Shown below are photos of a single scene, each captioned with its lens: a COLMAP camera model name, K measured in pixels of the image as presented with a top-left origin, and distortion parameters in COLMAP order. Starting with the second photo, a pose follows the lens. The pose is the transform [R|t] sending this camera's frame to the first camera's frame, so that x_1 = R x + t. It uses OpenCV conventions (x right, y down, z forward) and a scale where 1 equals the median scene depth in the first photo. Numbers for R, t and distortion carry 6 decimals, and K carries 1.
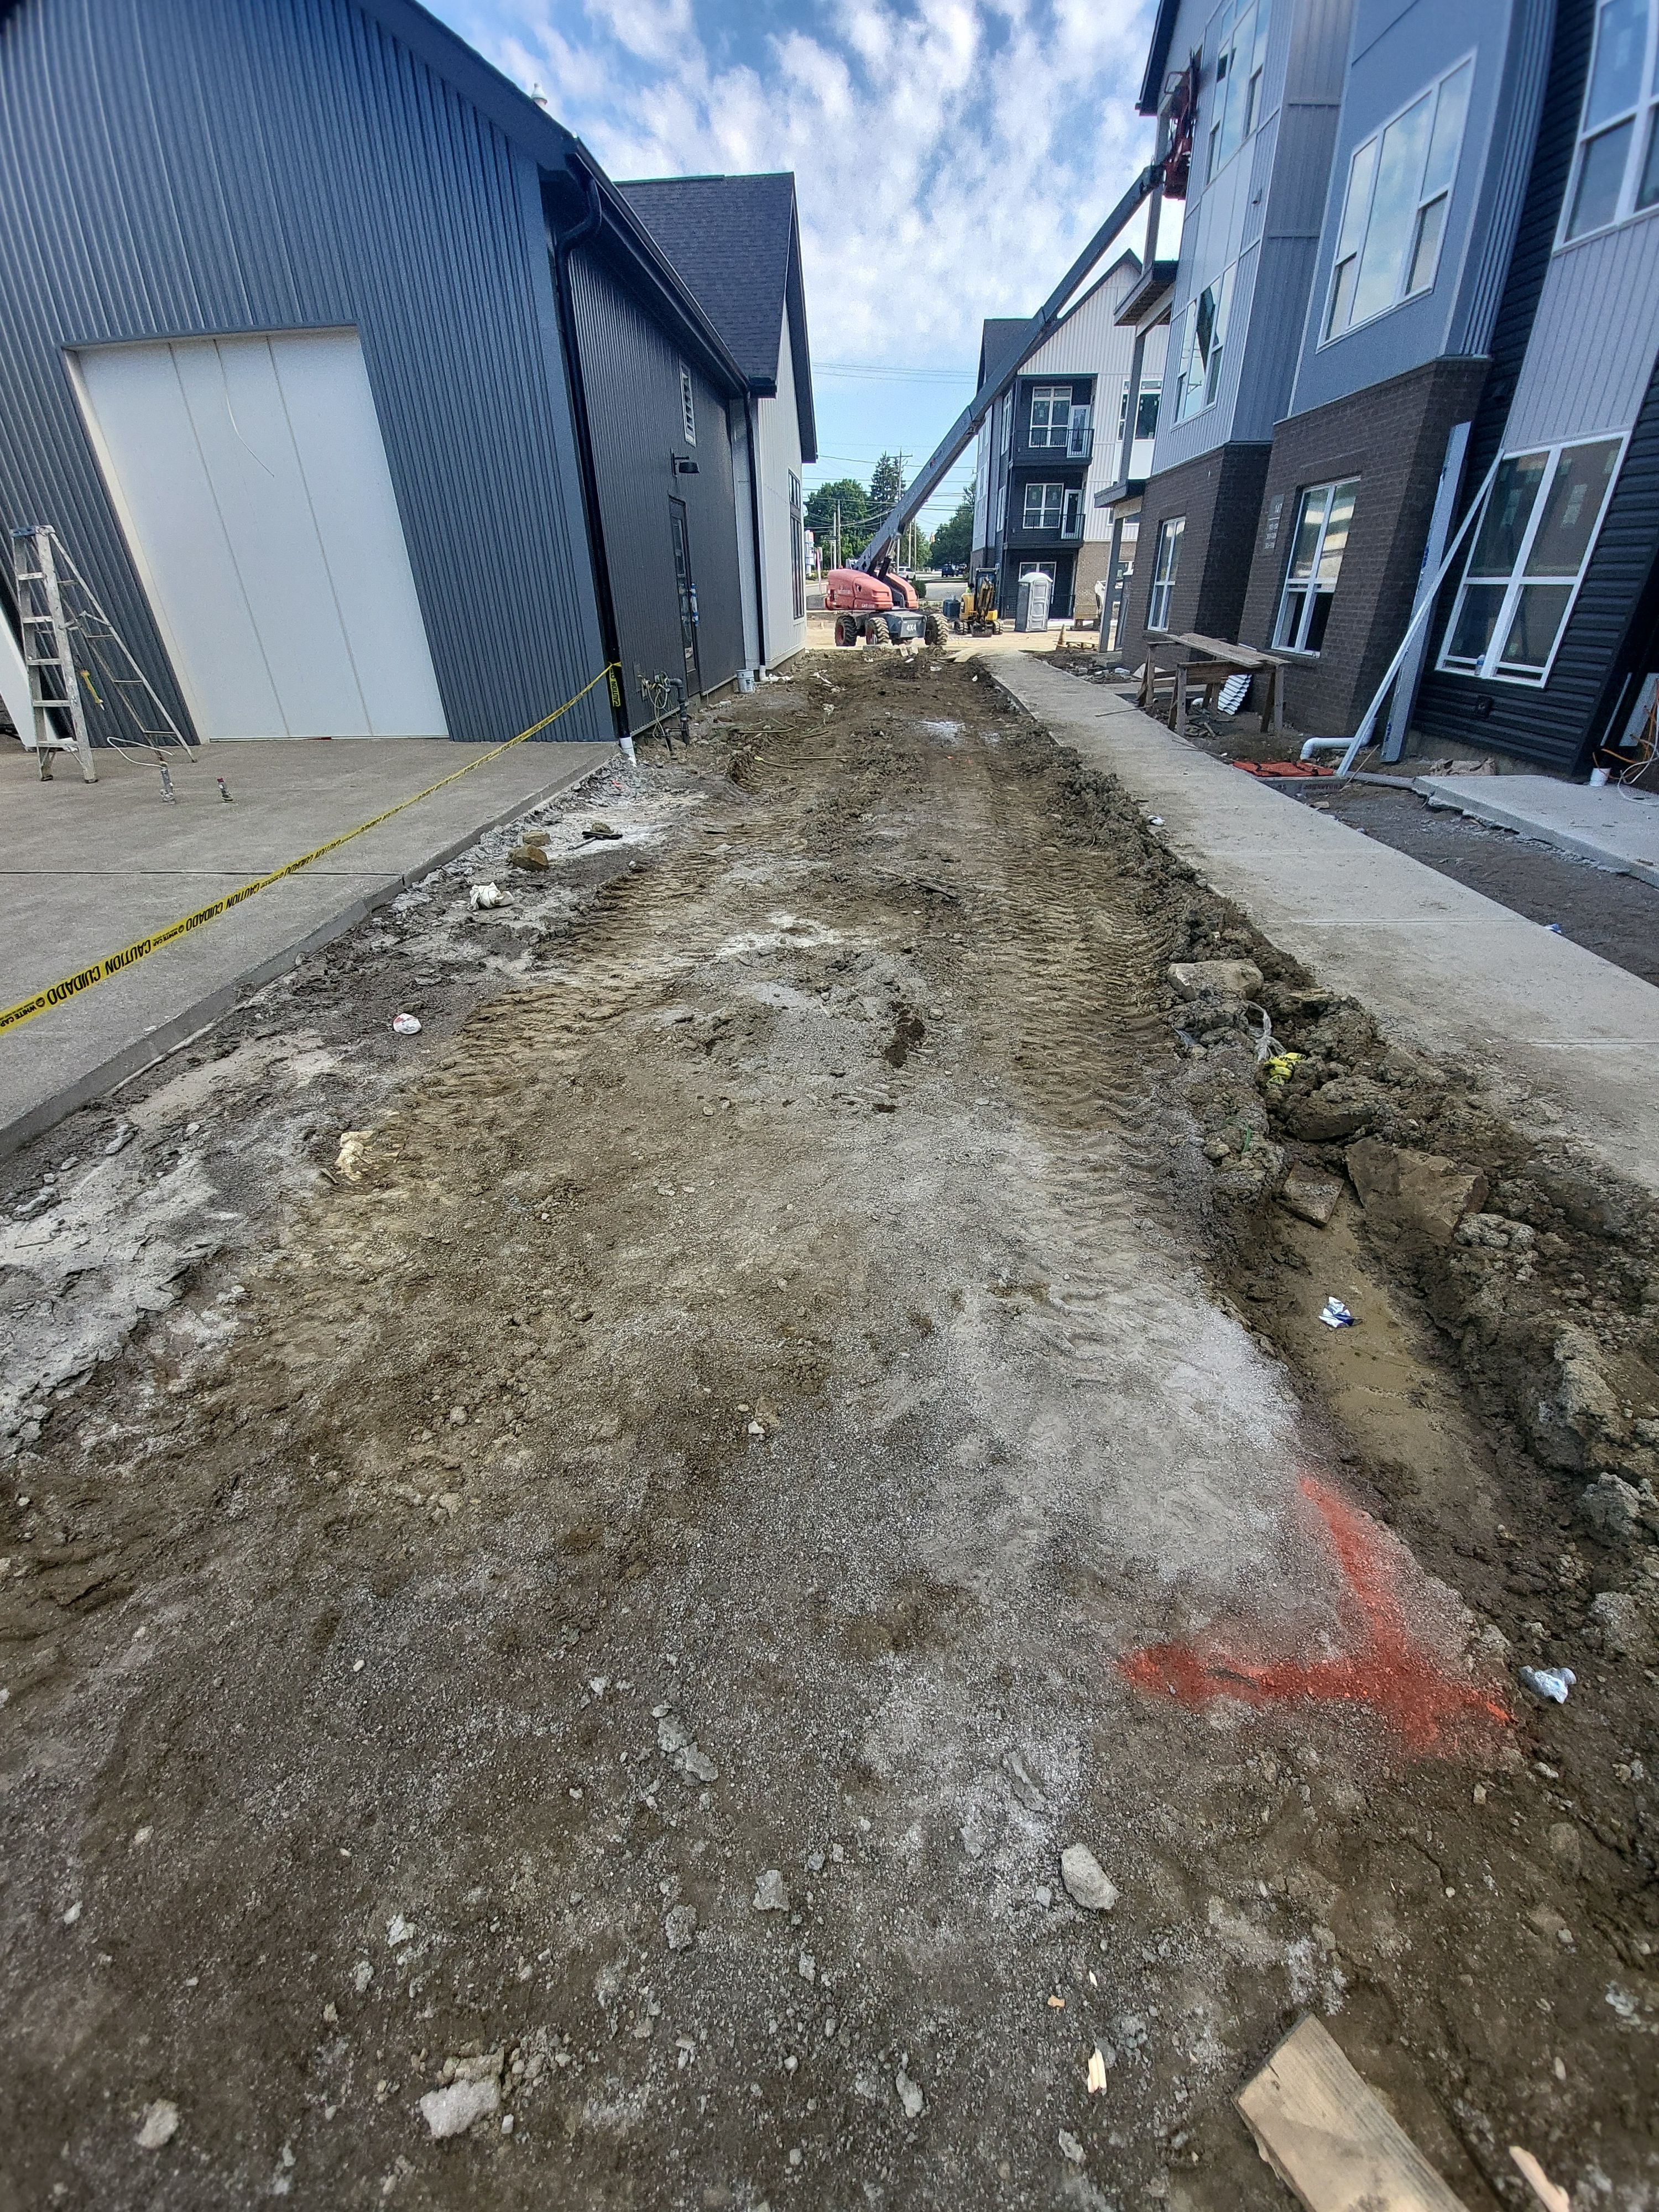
lens RADIAL K [[875.7, 0, 844.3], [0, 875.7, 1131.9], [0, 0, 1]] dist [-0.001728, -0.007063]
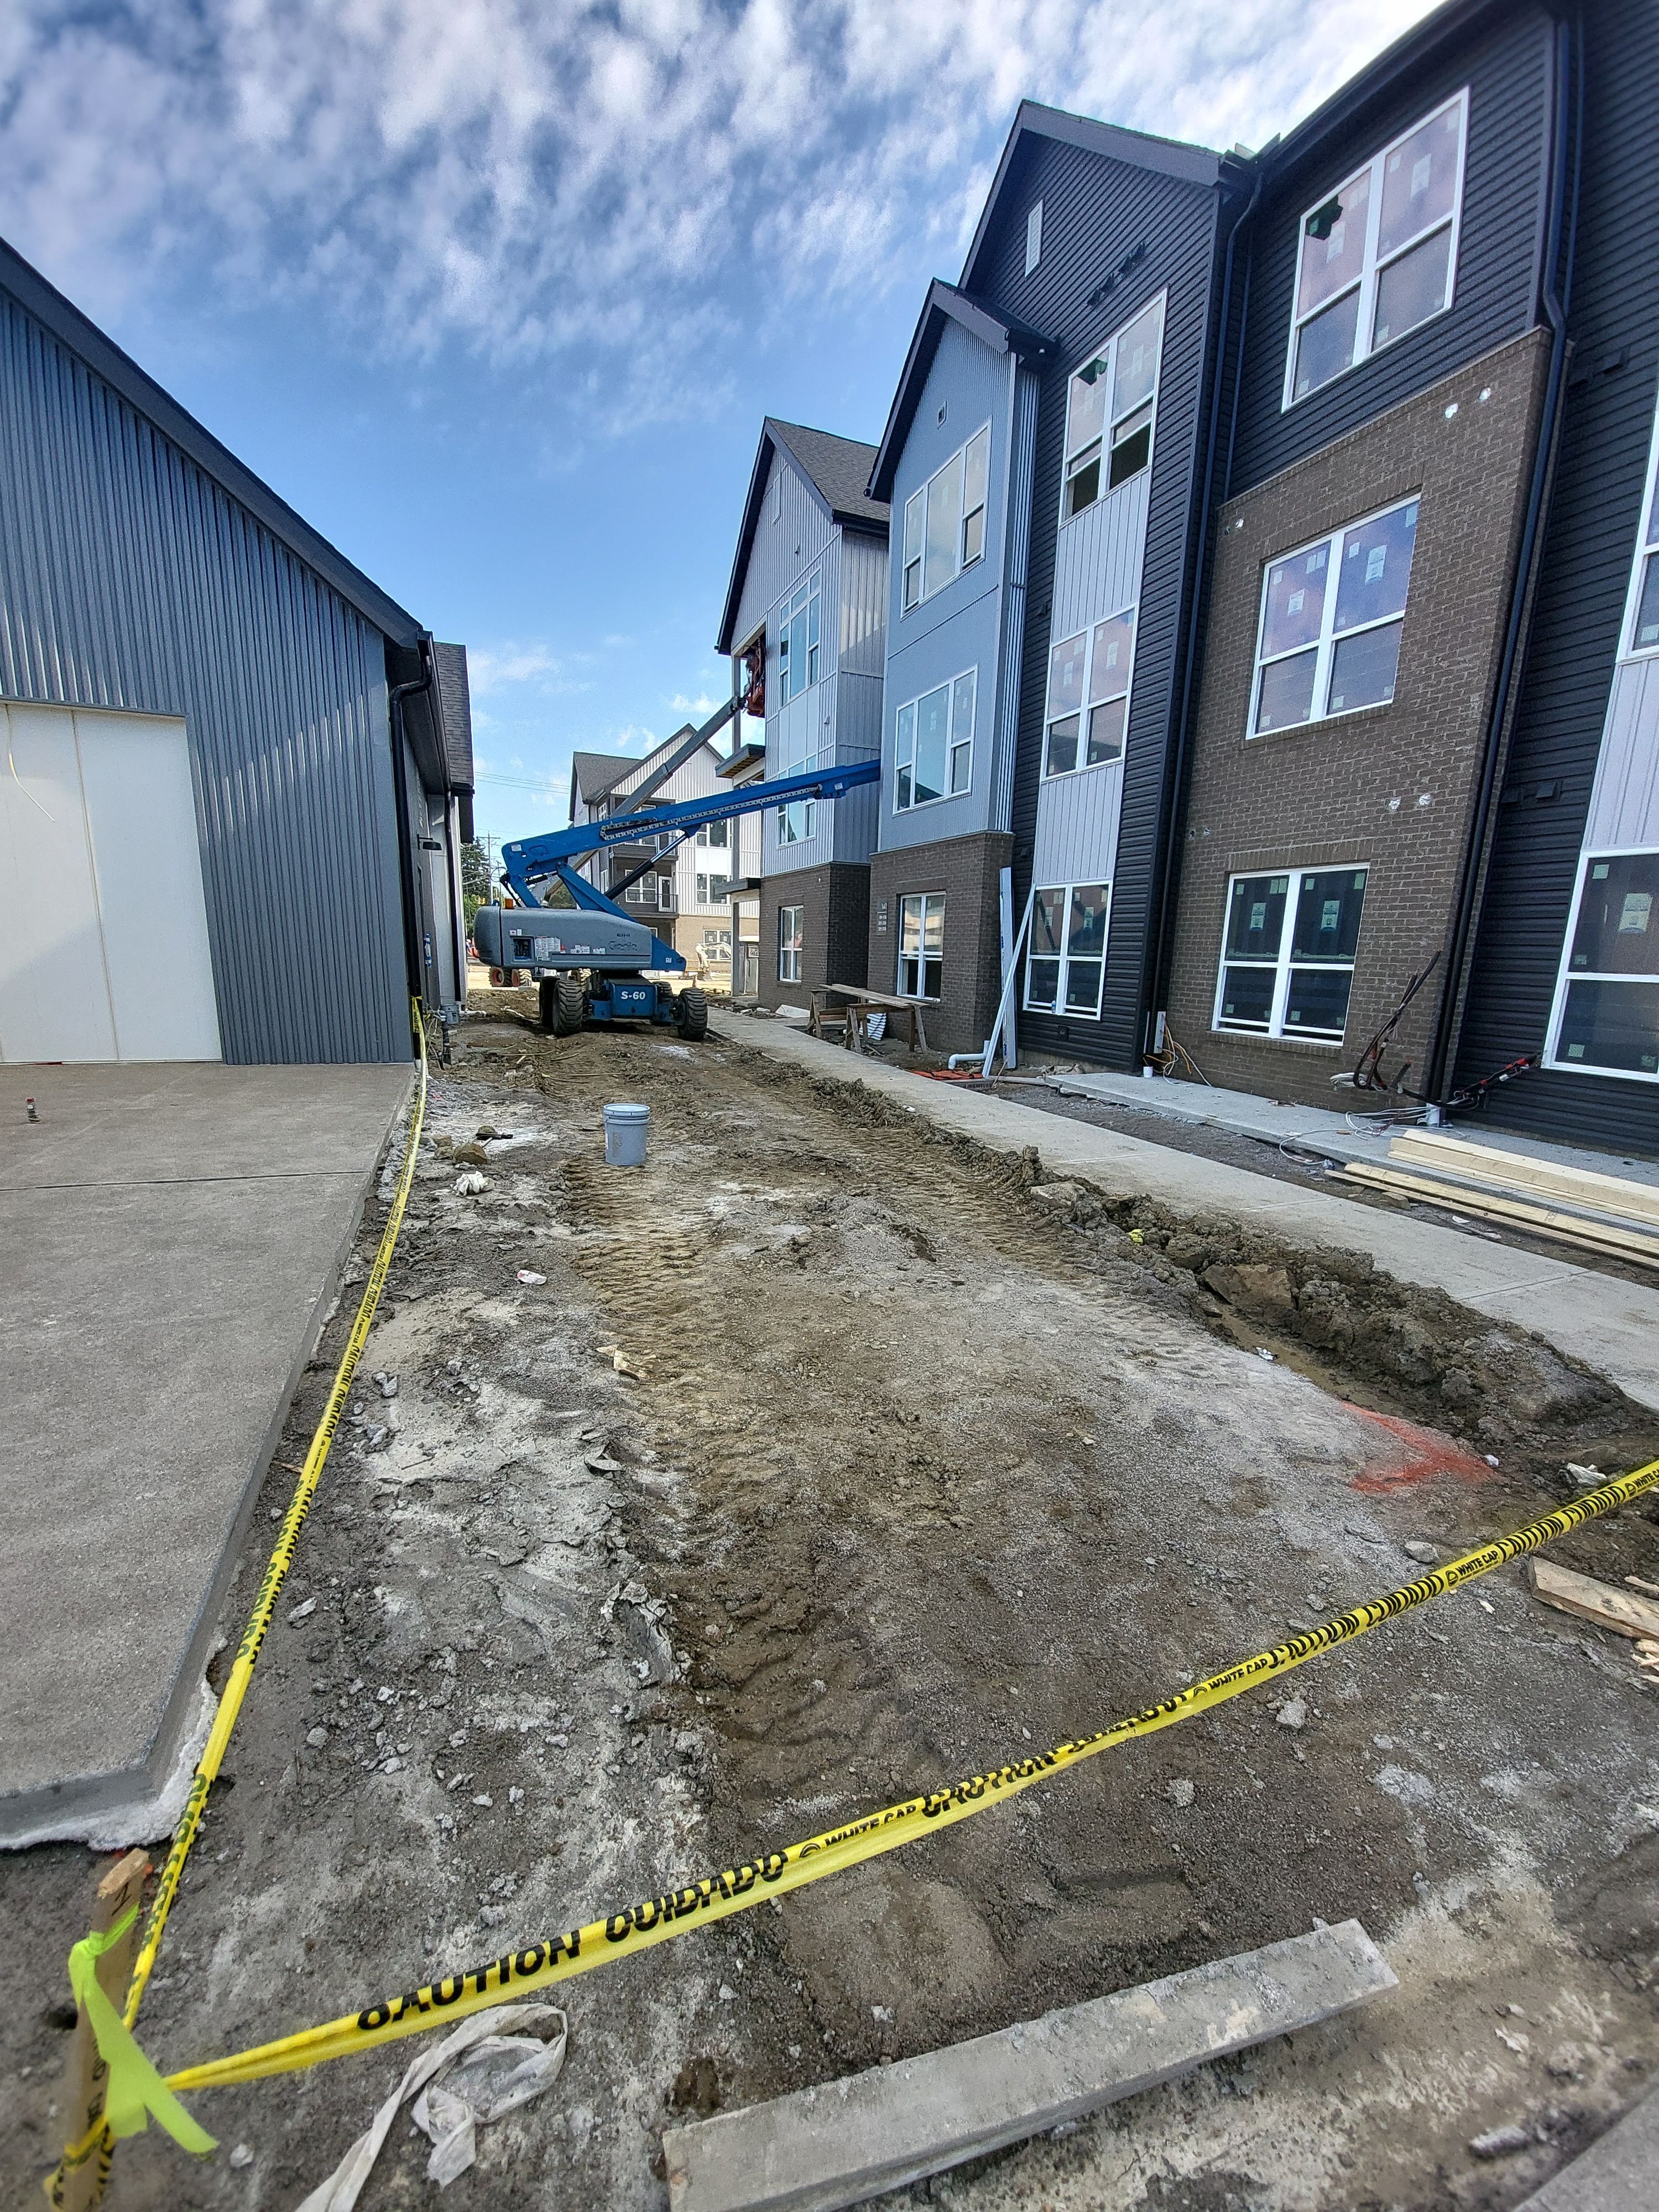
lens RADIAL K [[875.7, 0, 842.5], [0, 875.7, 1137.5], [0, 0, 1]] dist [-0.001728, -0.007063]
pose [[0.903415, -0.049197, 0.425935, -0.280578], [0.188887, 0.937471, -0.292353, 0.051907], [-0.384919, 0.344570, 0.856218, -0.082967]]
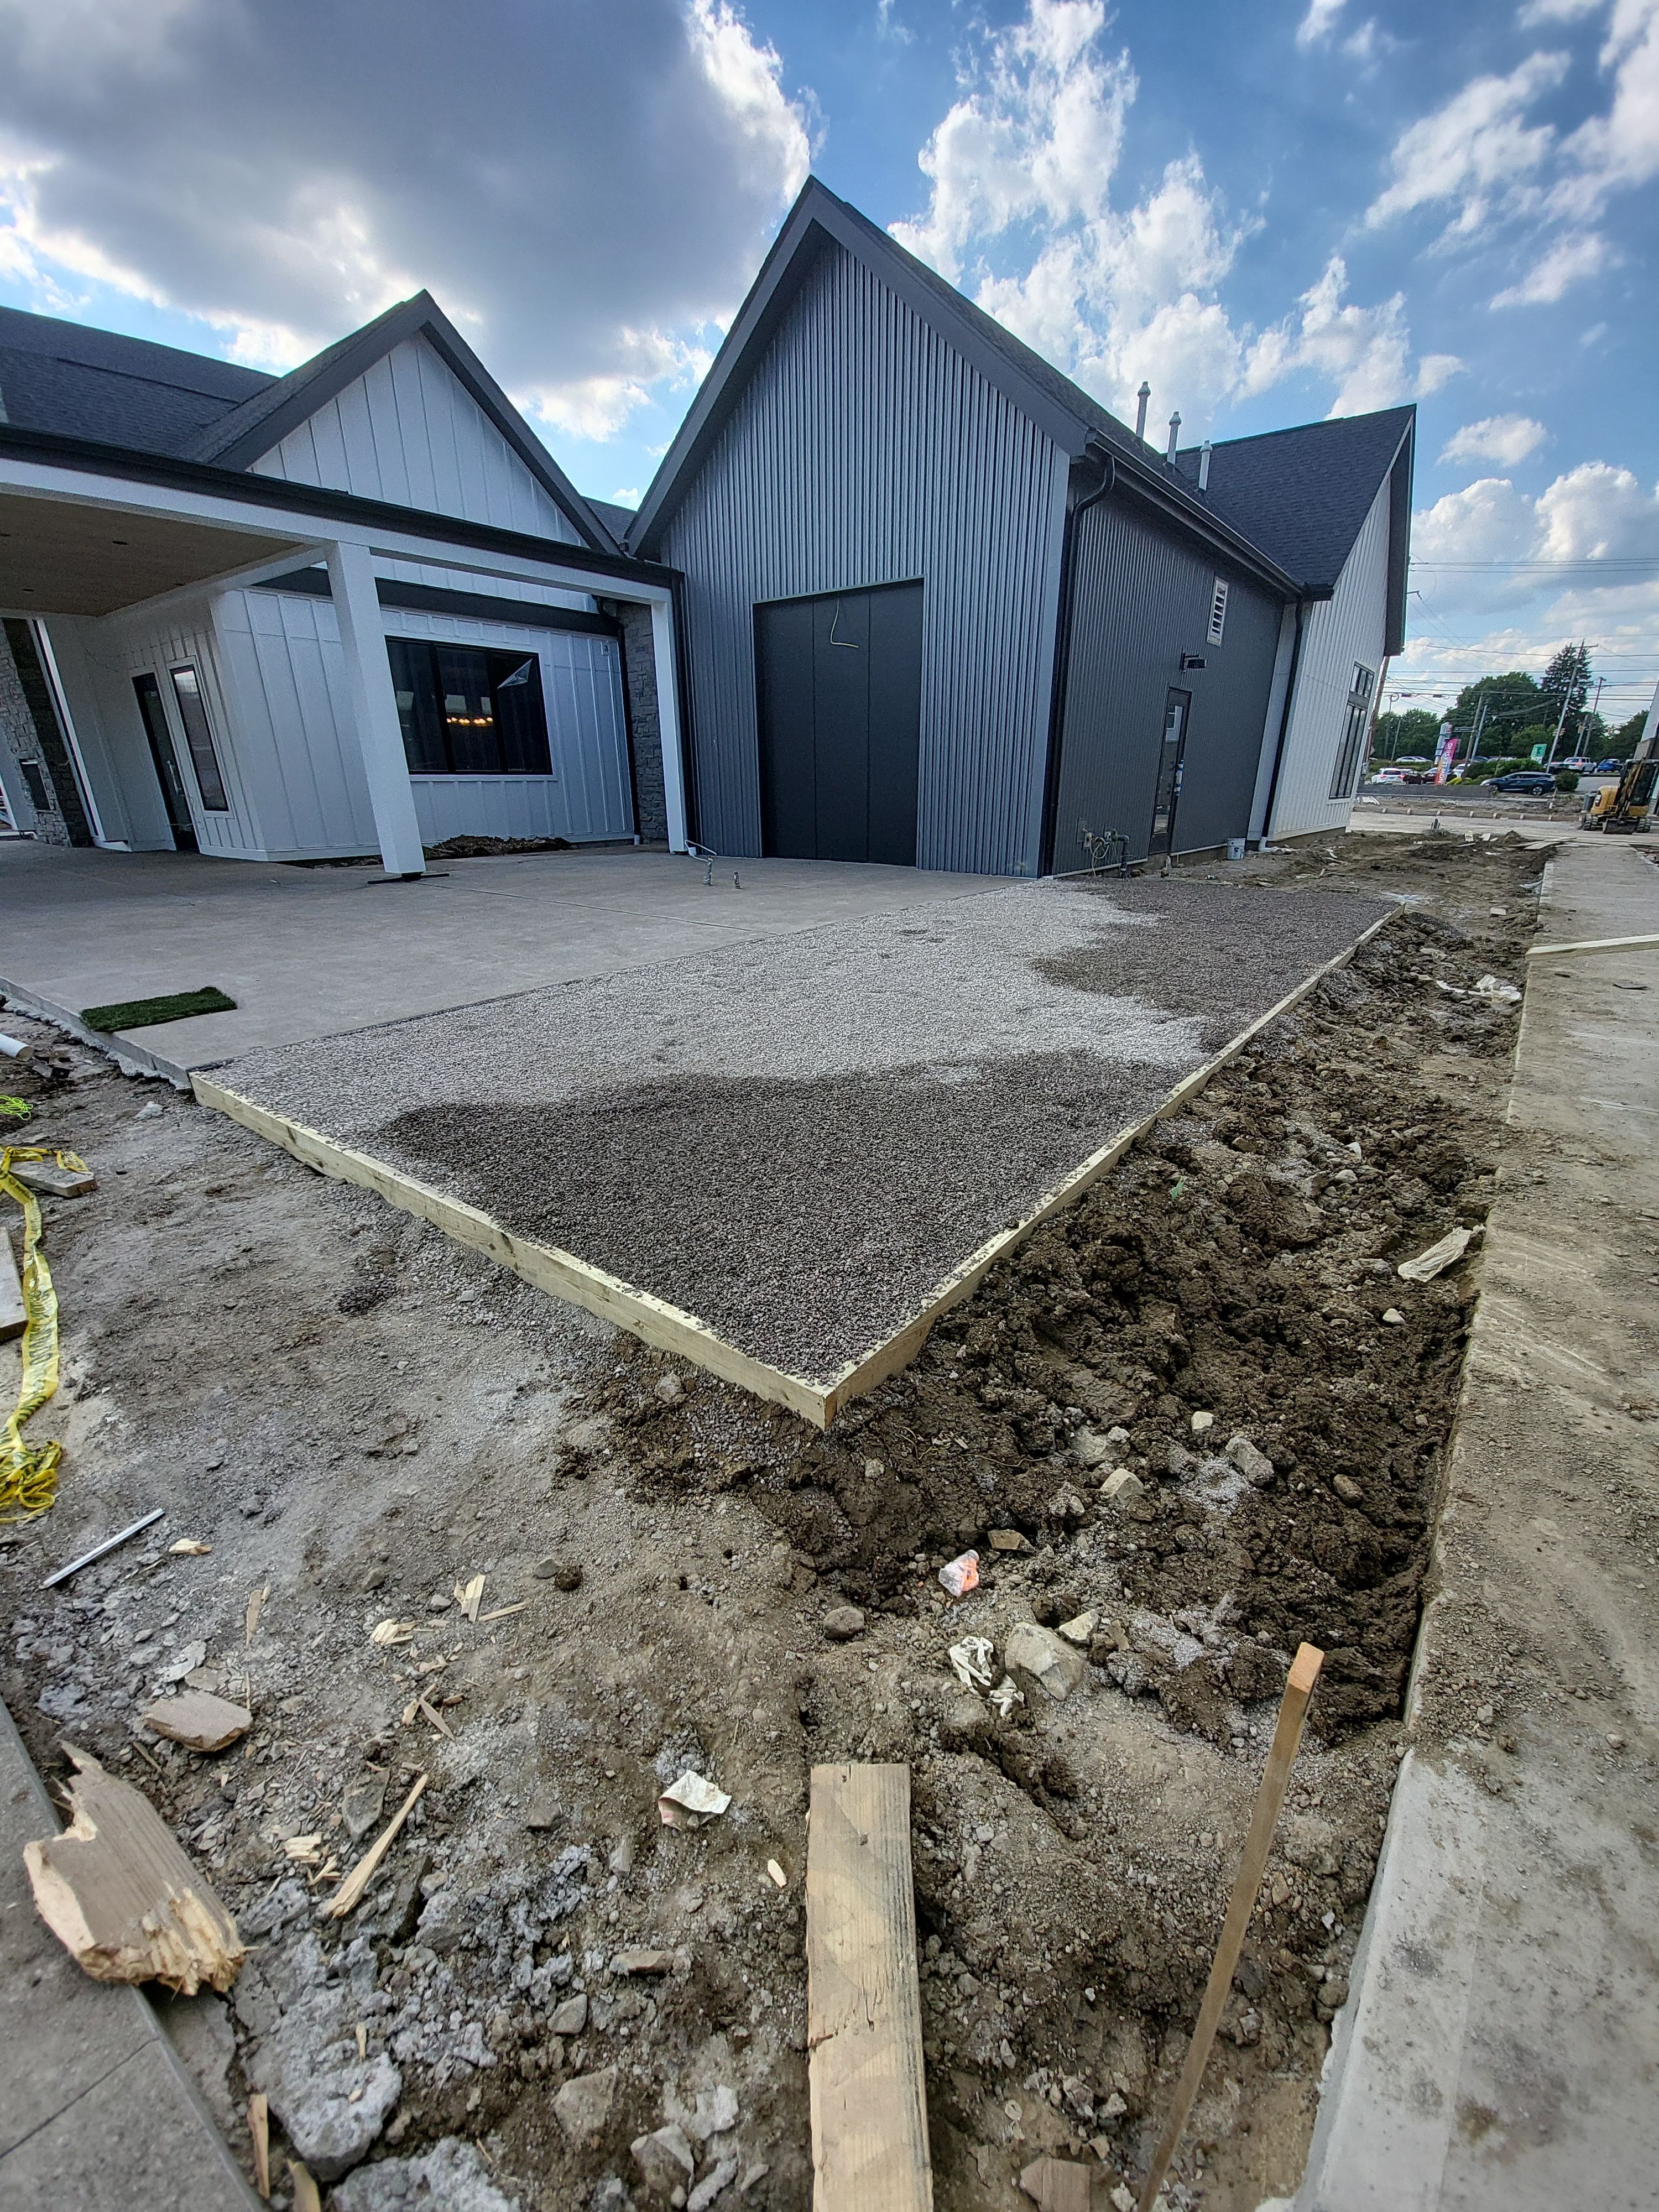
lens RADIAL K [[875.7, 0, 849.2], [0, 875.7, 1135.8], [0, 0, 1]] dist [-0.001728, -0.007063]
pose [[0.823902, 0.226245, -0.519614, 0.246088], [-0.309098, 0.947876, -0.077392, 0.054165], [0.475020, 0.224375, 0.850889, -0.043028]]
